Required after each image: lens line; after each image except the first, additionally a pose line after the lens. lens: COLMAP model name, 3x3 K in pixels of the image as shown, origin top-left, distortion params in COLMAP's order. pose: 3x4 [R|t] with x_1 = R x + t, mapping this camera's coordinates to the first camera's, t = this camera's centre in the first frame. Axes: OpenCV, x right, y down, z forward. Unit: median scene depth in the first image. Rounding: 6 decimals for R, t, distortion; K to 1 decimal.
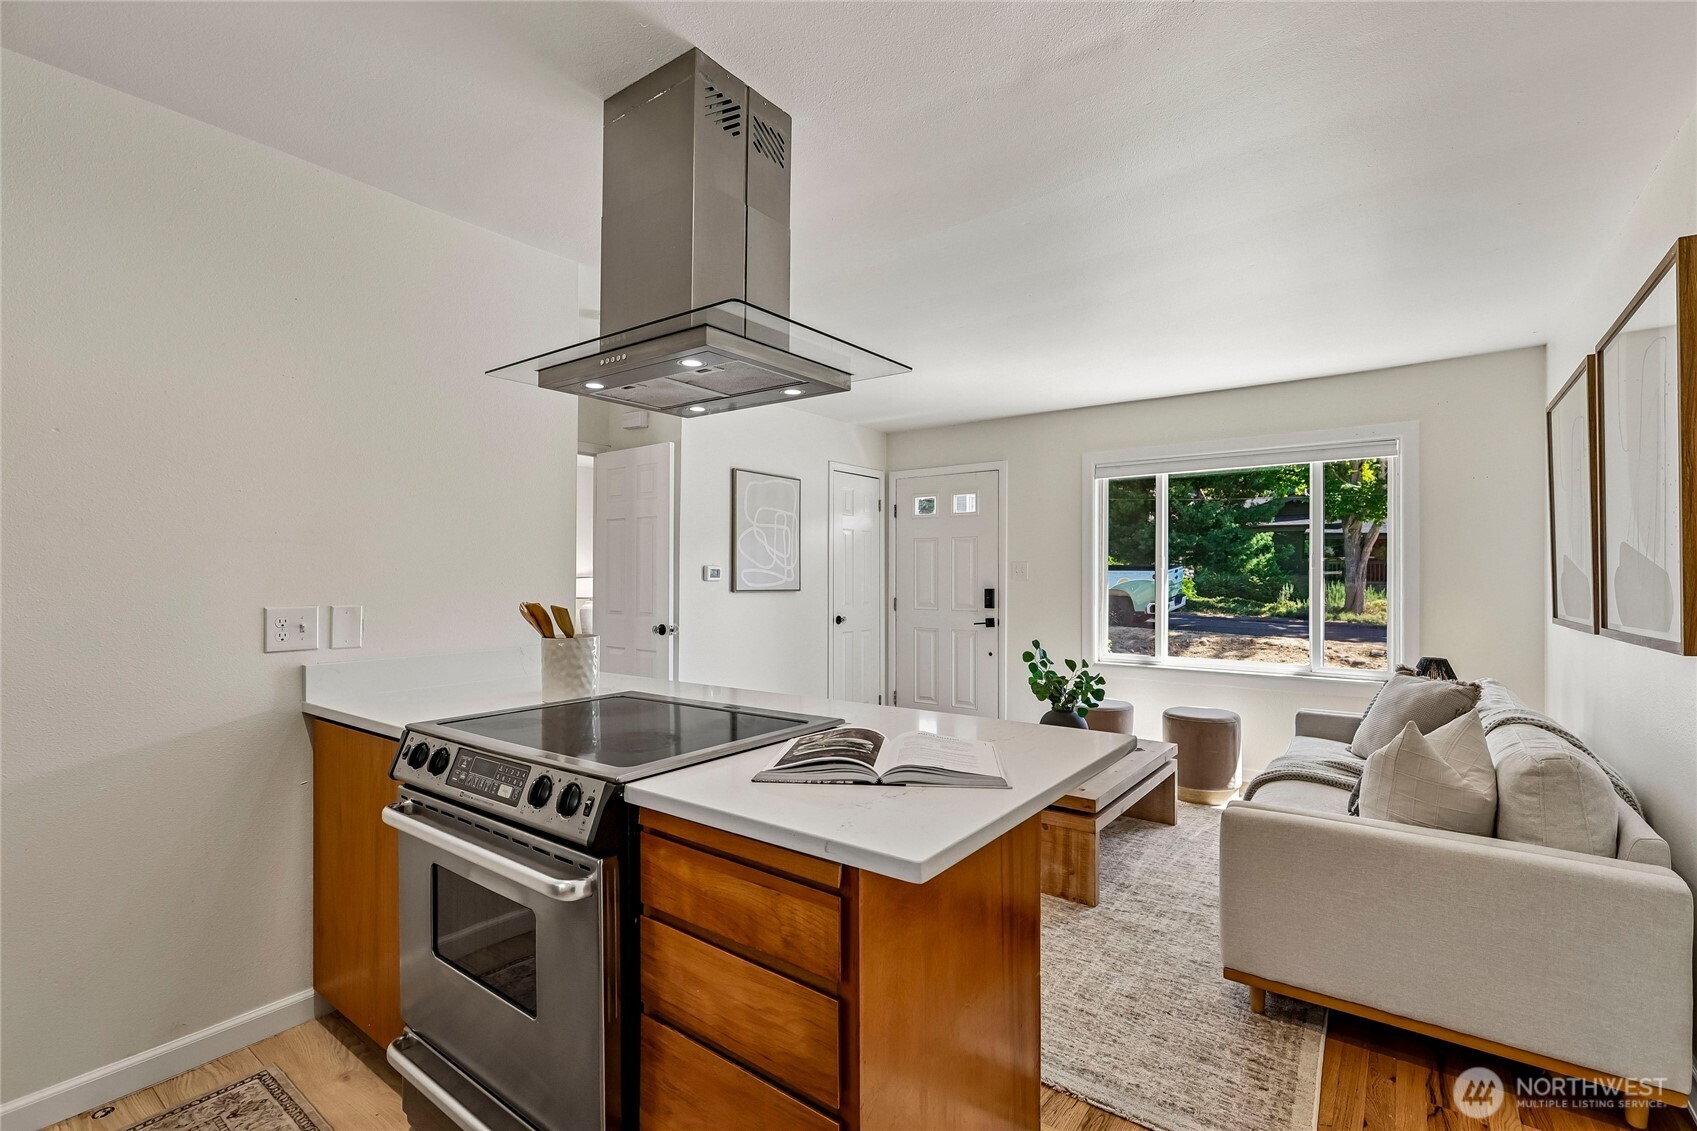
lens RADIAL K [[750.4, 0, 854.6], [0, 750.4, 566.8], [0, 0, 1]] dist [-0.003544, 0.002525]
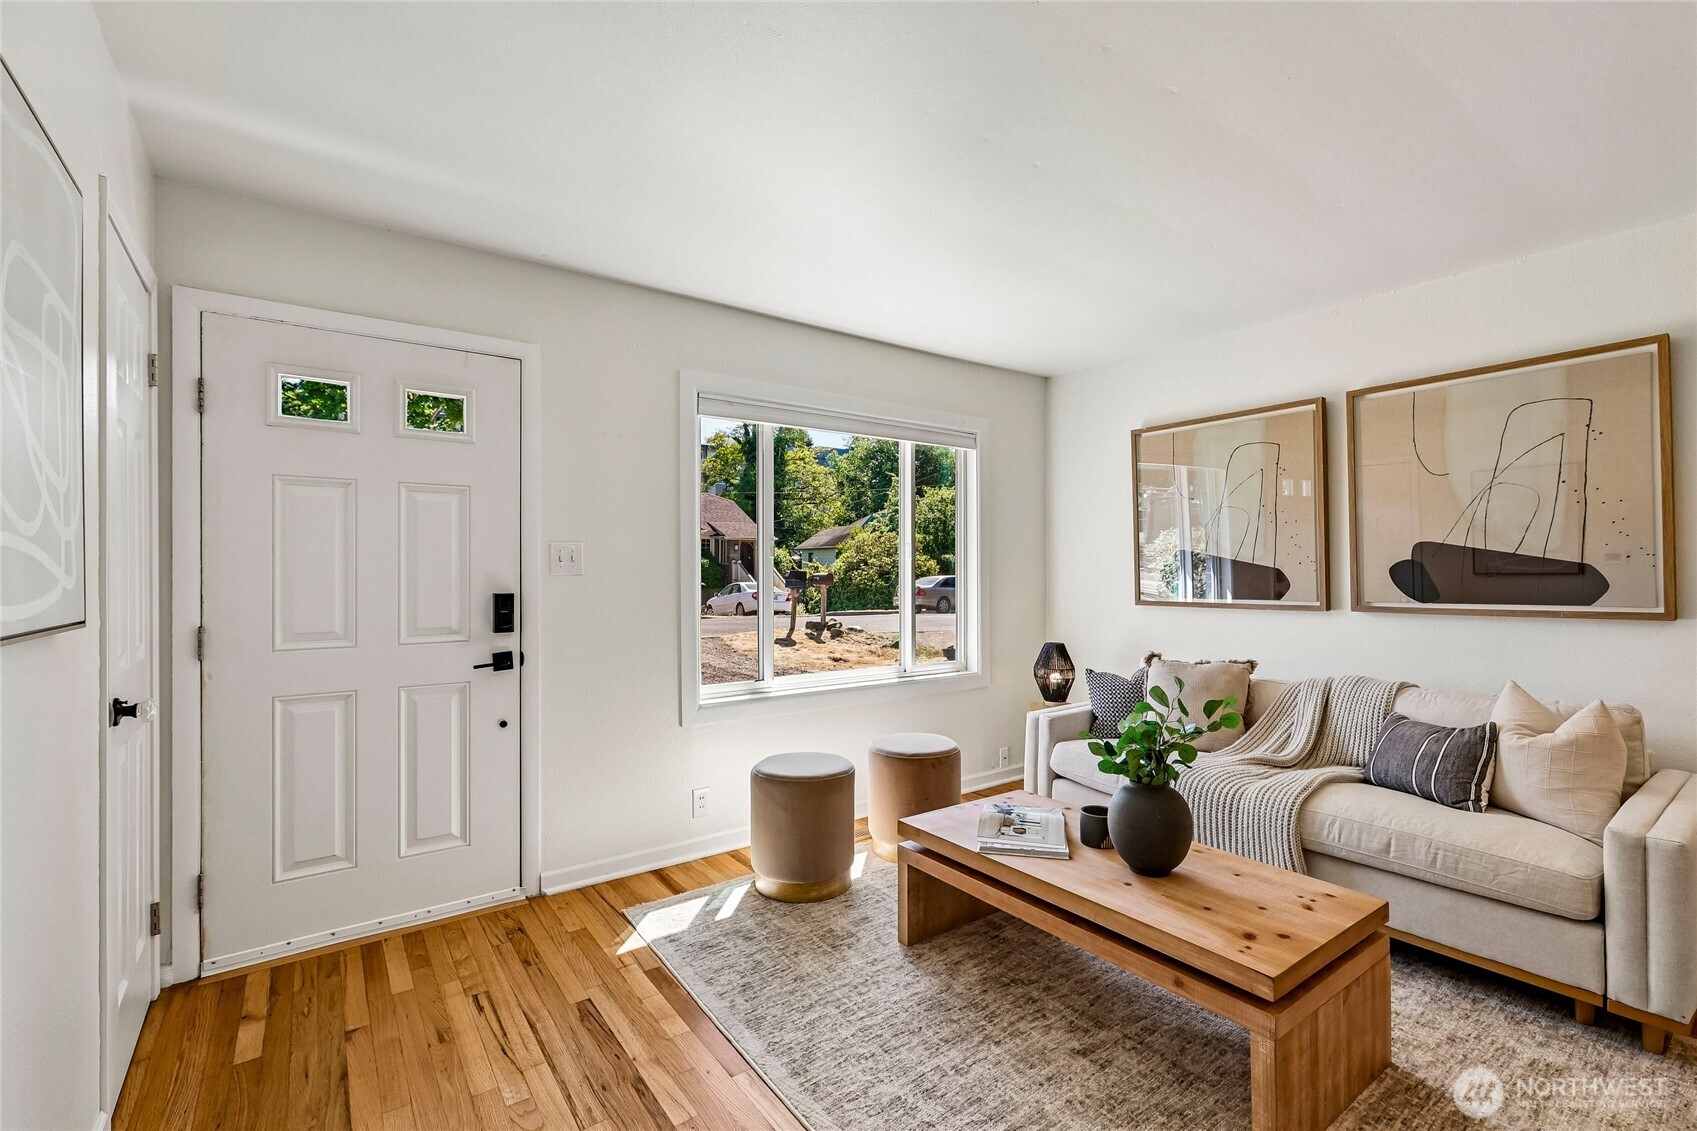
lens RADIAL K [[750.4, 0, 857.0], [0, 750.4, 570.3], [0, 0, 1]] dist [-0.003544, 0.002525]
pose [[0.290418, -0.003946, 0.956892, -0.274825], [-0.009555, 0.999930, 0.007024, 0.009769], [-0.956852, -0.011183, 0.290359, 0.762102]]
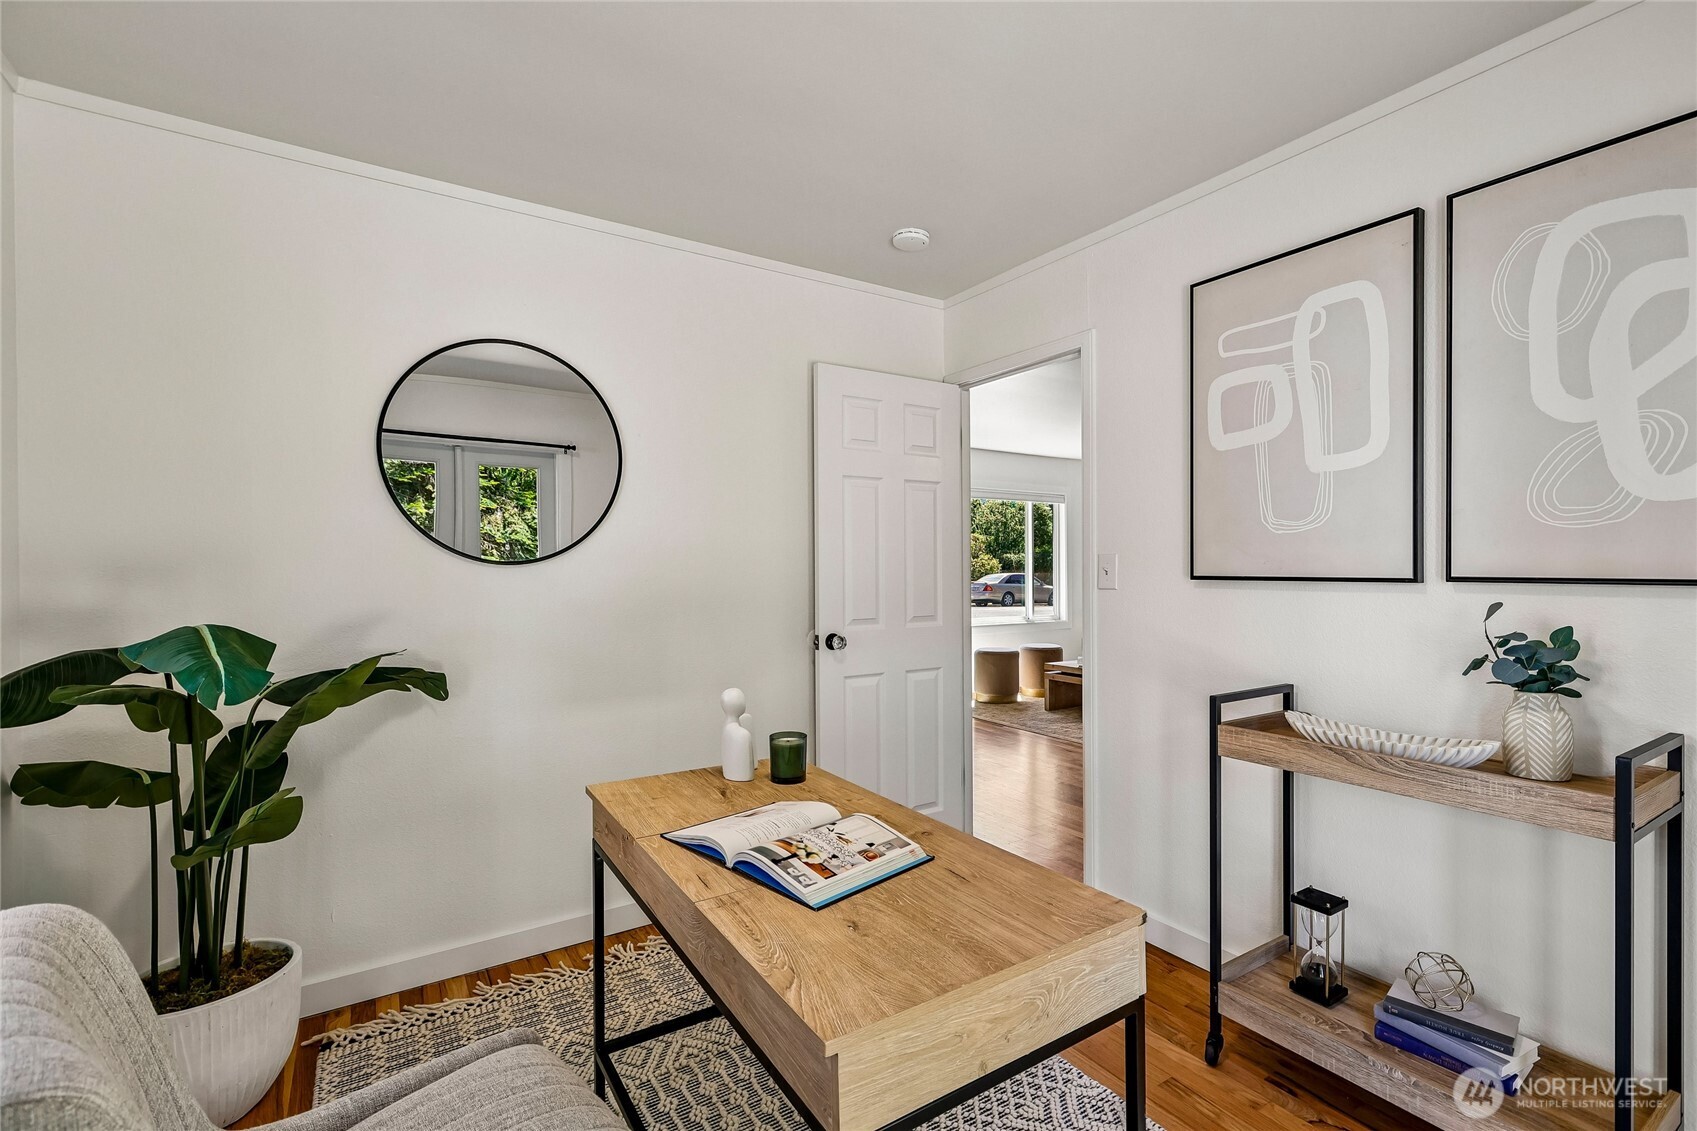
lens RADIAL K [[750.4, 0, 836.6], [0, 750.4, 565.5], [0, 0, 1]] dist [-0.003544, 0.002525]
pose [[0.378122, -0.000849, 0.925755, -1.174239], [-0.003971, 0.999989, 0.002539, 0.009057], [-0.925747, -0.004636, 0.378115, 0.719636]]
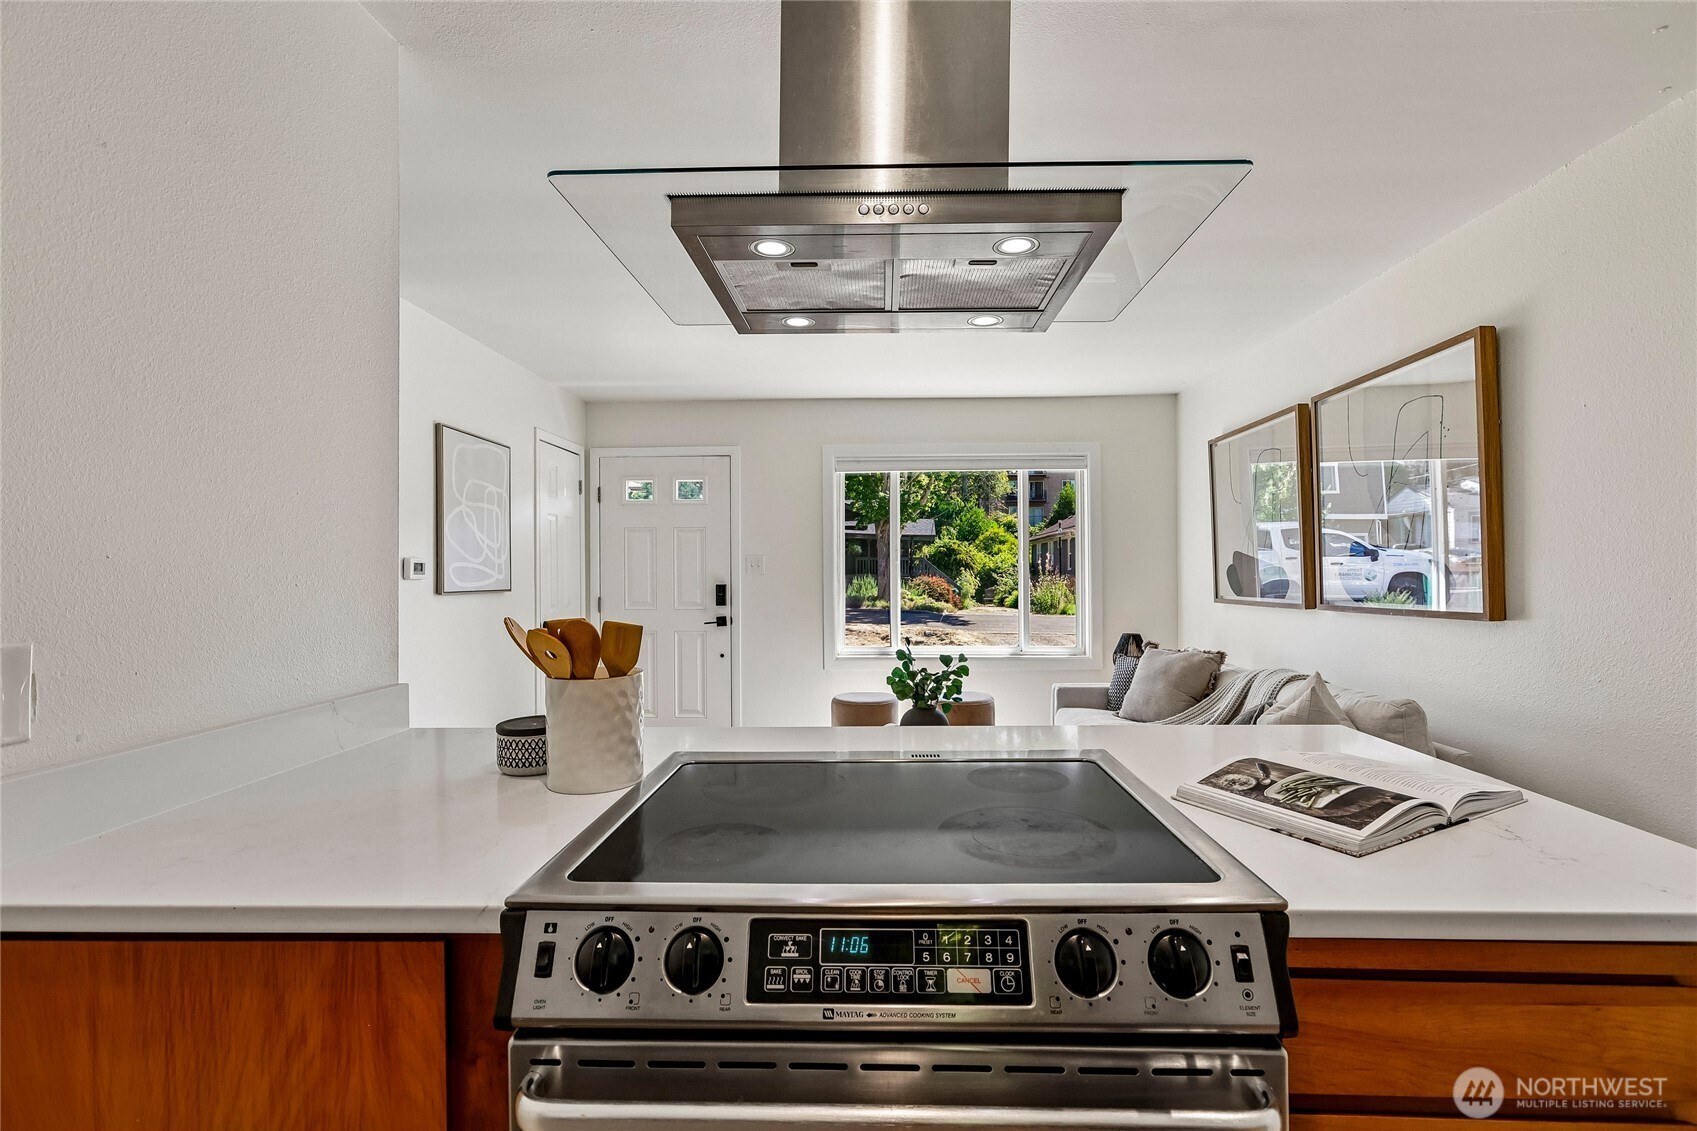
lens RADIAL K [[750.4, 0, 852.5], [0, 750.4, 557.5], [0, 0, 1]] dist [-0.003544, 0.002525]
pose [[0.825167, 0.003679, 0.564877, -0.247943], [0.000101, 0.999978, -0.006660, 0.003059], [-0.564889, 0.005553, 0.825148, 0.184963]]
